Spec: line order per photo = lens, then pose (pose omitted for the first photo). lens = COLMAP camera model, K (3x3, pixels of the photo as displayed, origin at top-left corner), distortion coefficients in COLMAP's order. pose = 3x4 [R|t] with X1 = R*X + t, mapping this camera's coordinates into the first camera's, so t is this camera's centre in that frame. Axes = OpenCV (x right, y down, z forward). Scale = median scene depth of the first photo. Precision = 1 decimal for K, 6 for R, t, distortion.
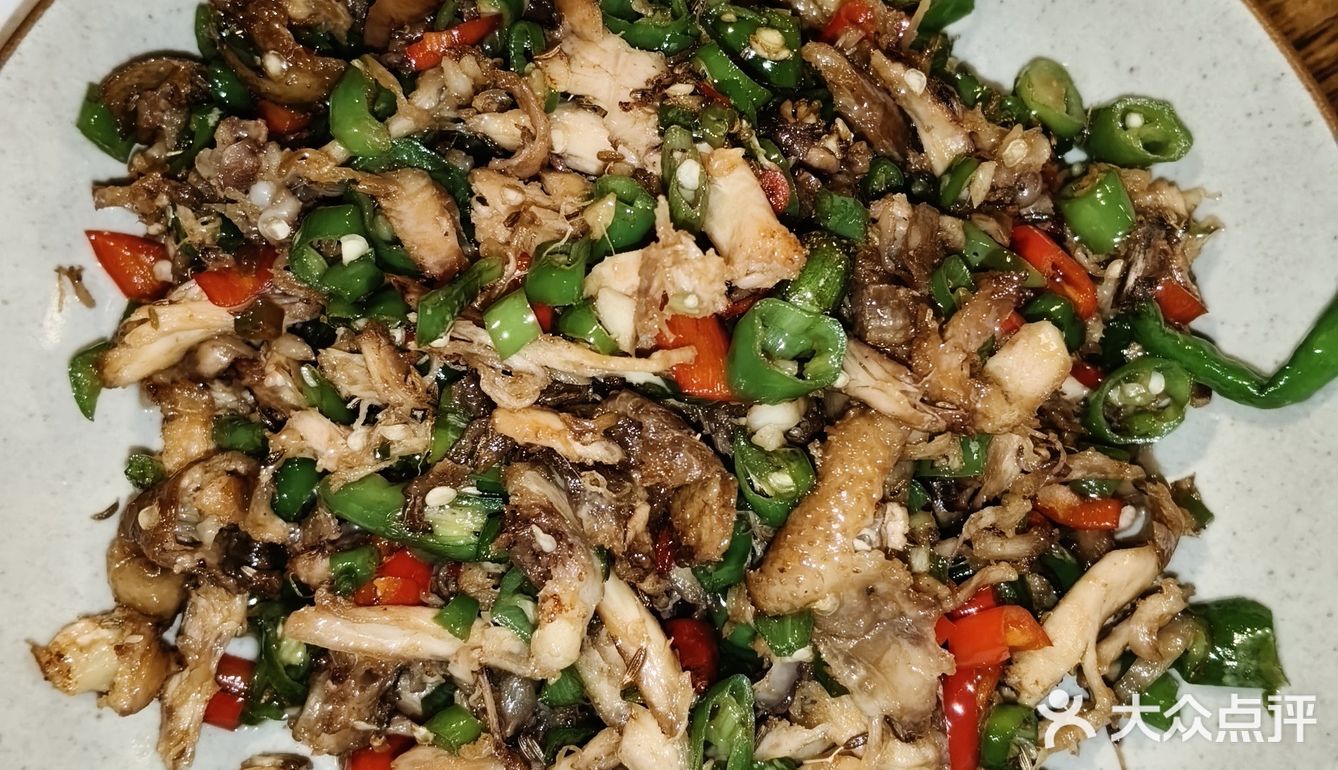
lens RADIAL K [[1146.5, 0, 691.9], [0, 1146.5, 385.1], [0, 0, 1]] dist [-0.005015, -0.004416]
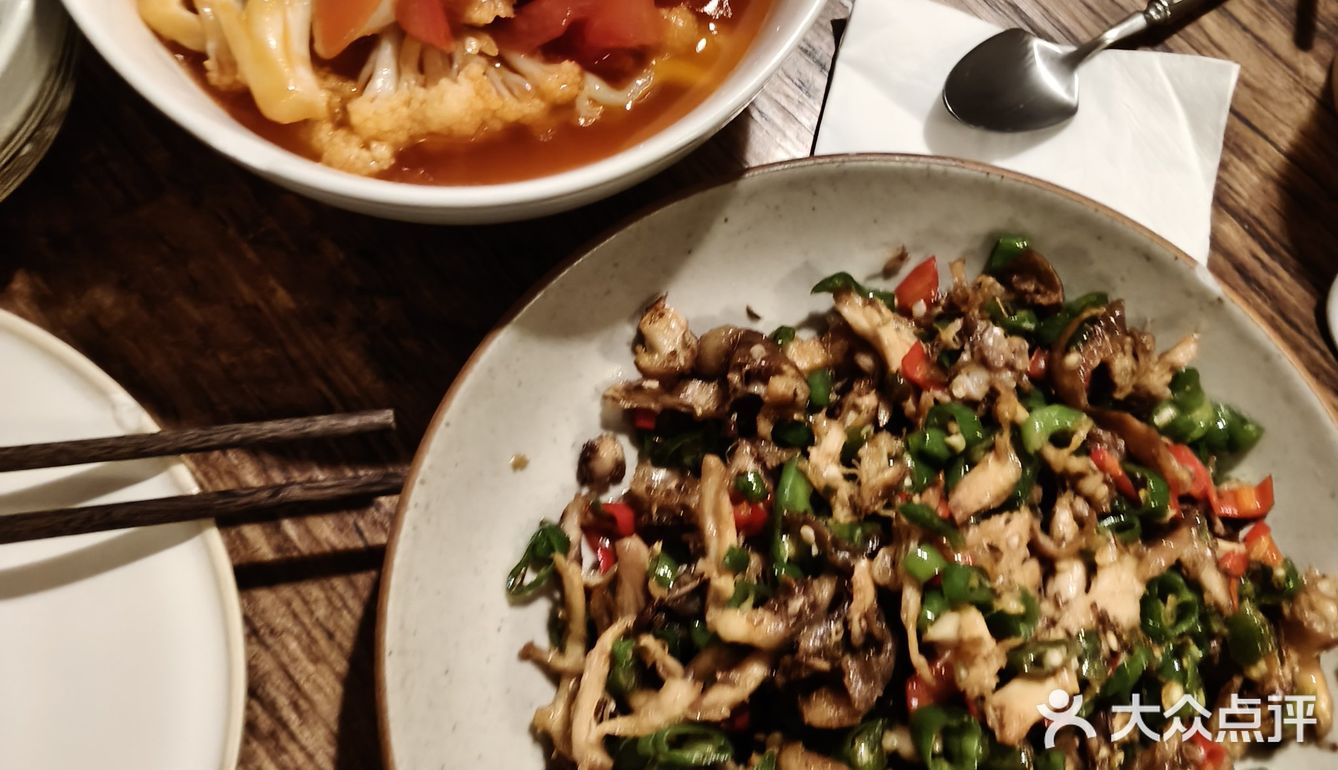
lens RADIAL K [[1146.5, 0, 691.9], [0, 1146.5, 385.1], [0, 0, 1]] dist [-0.005015, -0.004416]
pose [[0.163902, 0.939306, -0.301396, 0.032391], [-0.961471, 0.220465, 0.164224, -0.048478], [0.220704, 0.262867, 0.939250, -0.520011]]
